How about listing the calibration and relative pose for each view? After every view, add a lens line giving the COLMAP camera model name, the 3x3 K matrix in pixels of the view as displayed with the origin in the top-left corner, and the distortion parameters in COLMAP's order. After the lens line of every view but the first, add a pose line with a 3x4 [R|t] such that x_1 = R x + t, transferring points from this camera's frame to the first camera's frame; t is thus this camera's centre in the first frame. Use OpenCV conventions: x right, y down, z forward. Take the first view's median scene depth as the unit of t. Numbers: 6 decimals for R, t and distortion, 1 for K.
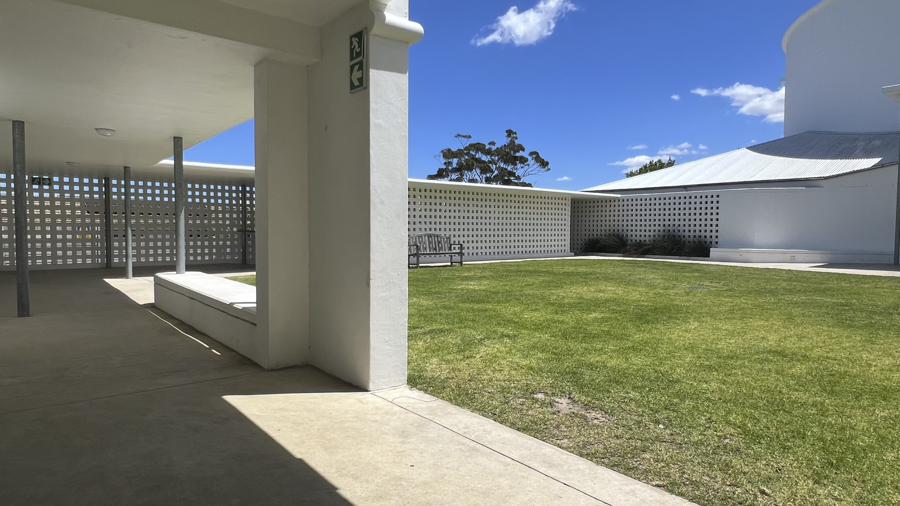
lens RADIAL K [[531.9, 0, 443.1], [0, 531.9, 256.5], [0, 0, 1]] dist [-0.009001, -0.002313]
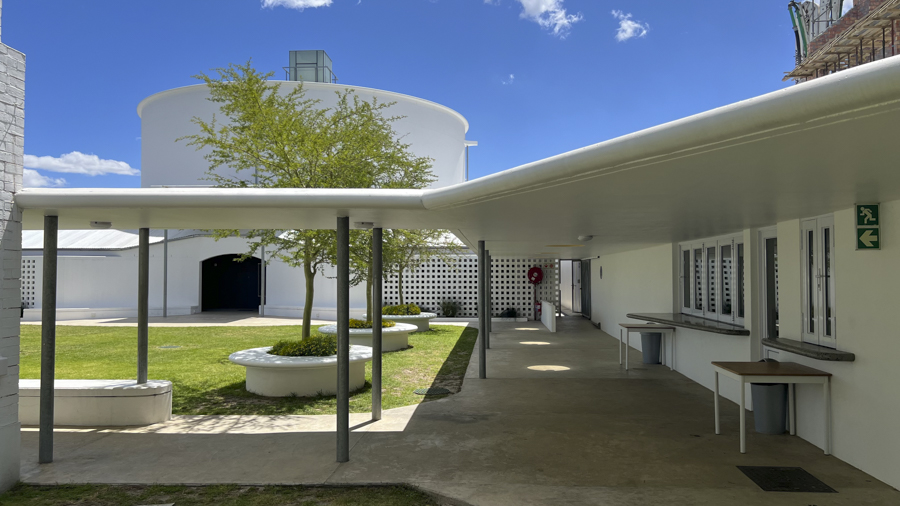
lens RADIAL K [[671.8, 0, 452.0], [0, 671.8, 252.3], [0, 0, 1]] dist [0.056316, -0.065998]
pose [[0.669303, 0.018281, 0.742765, 0.046601], [0.042448, 0.997124, -0.062791, -0.006649], [-0.741776, 0.073555, 0.666601, -0.523210]]
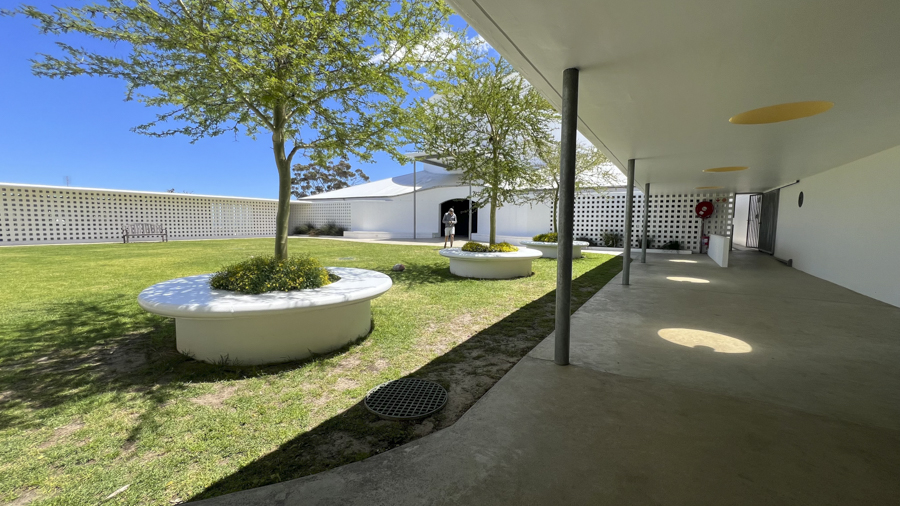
lens RADIAL K [[359.0, 0, 450.0], [0, 359.0, 252.2], [0, 0, 1]] dist [0.003118, 0.001014]
pose [[0.942131, -0.023887, 0.334393, 0.380695], [0.012114, 0.999233, 0.037248, 0.012639], [-0.335026, -0.031042, 0.941697, -0.295015]]
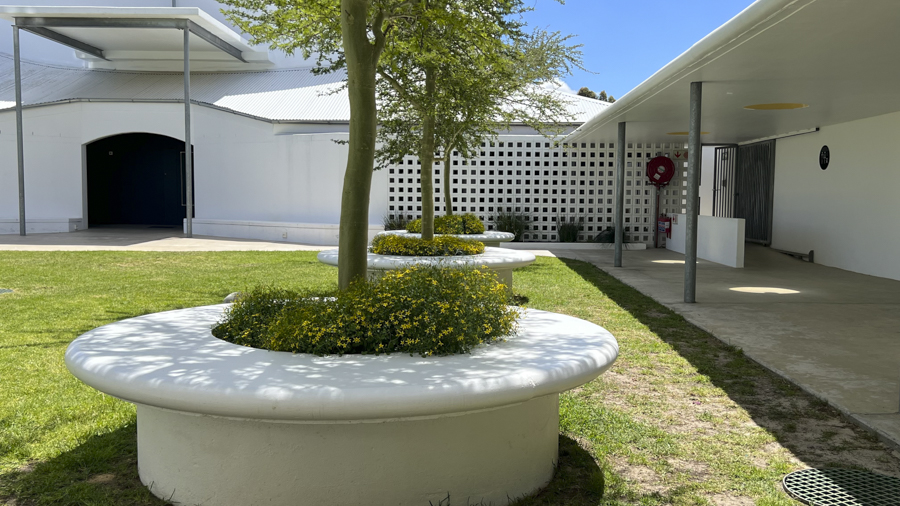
lens RADIAL K [[825.4, 0, 447.6], [0, 825.4, 266.7], [0, 0, 1]] dist [0.045213, 0.000000]
pose [[0.647675, -0.063010, 0.759307, 0.233830], [0.031916, 0.997943, 0.055589, 0.009609], [-0.761248, -0.011770, 0.648354, -0.223979]]
